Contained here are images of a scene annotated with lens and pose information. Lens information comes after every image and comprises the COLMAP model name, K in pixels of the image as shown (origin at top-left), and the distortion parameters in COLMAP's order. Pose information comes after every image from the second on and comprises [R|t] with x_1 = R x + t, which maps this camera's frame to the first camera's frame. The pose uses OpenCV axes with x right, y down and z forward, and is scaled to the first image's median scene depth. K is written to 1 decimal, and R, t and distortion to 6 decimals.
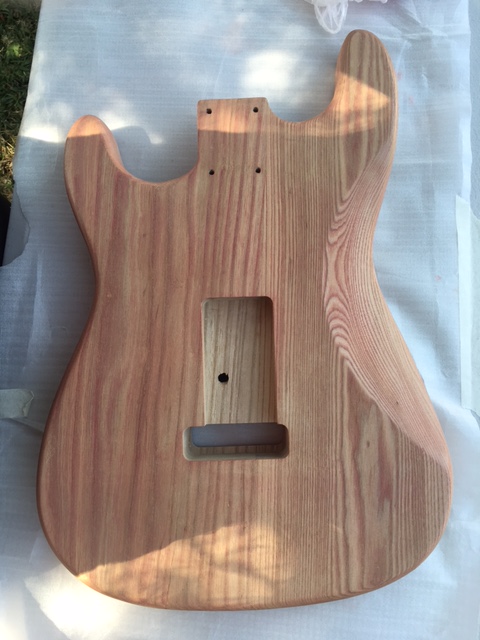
lens RADIAL K [[542.2, 0, 240.0], [0, 542.2, 320.0], [0, 0, 1]] dist [0.004623, 0.001290]
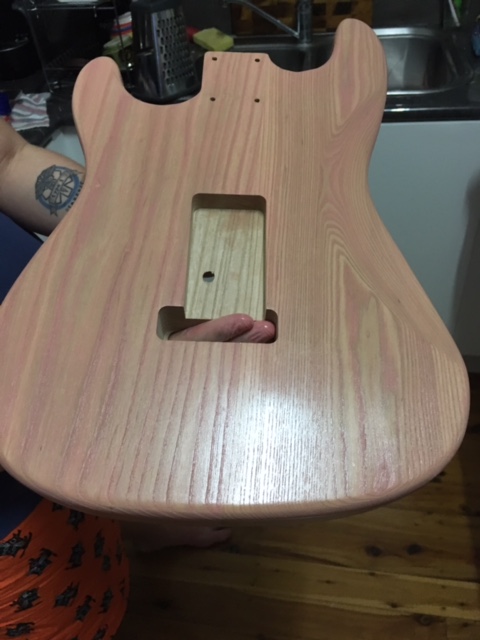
lens RADIAL K [[542.2, 0, 240.0], [0, 542.2, 320.0], [0, 0, 1]] dist [0.004623, 0.001290]
pose [[0.997606, 0.067505, 0.015023, 0.013720], [-0.058169, 0.936558, -0.345652, 0.494663], [-0.037403, 0.343951, 0.938242, 0.165705]]
